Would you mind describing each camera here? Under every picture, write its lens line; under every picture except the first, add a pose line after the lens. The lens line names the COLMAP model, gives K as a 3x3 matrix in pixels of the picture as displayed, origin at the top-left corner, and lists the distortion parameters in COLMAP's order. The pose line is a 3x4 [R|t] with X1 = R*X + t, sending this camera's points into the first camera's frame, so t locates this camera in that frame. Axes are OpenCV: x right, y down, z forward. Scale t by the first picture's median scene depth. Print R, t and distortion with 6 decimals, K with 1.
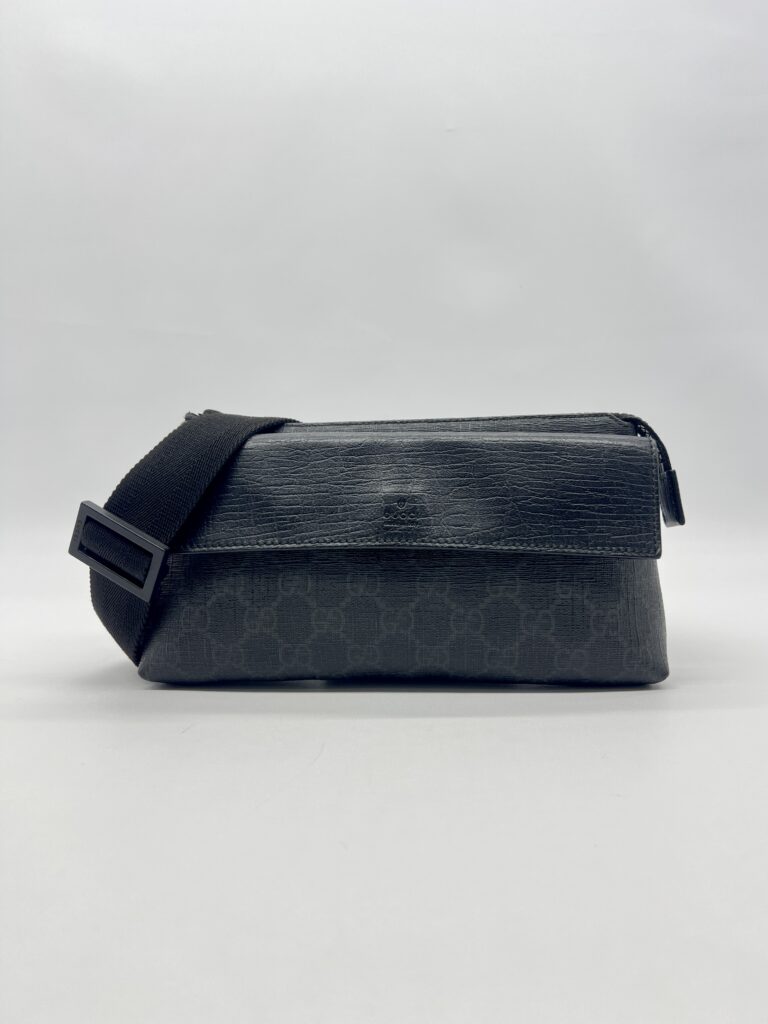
lens RADIAL K [[786.0, 0, 388.7], [0, 786.0, 512.9], [0, 0, 1]] dist [0.069012, -0.004244]
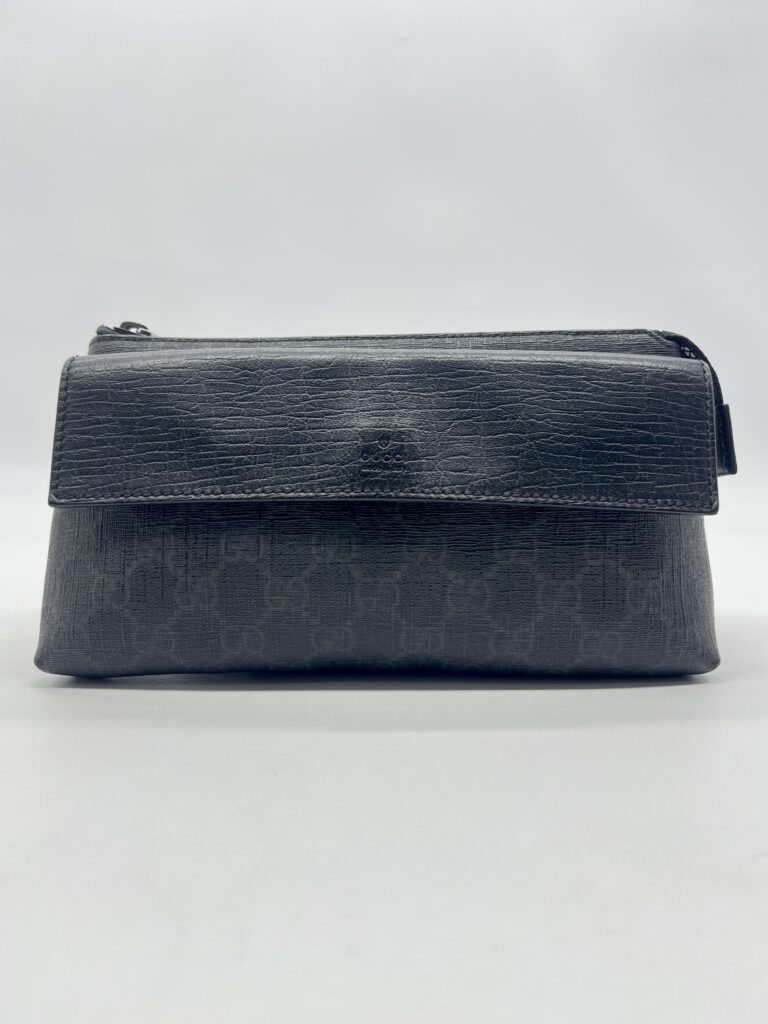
lens RADIAL K [[878.4, 0, 378.3], [0, 878.4, 517.3], [0, 0, 1]] dist [0.066604, 0.003495]
pose [[0.998482, 0.004536, 0.054895, -0.035440], [-0.006825, 0.999112, 0.041582, 0.025793], [-0.054658, -0.041894, 0.997626, 0.147329]]
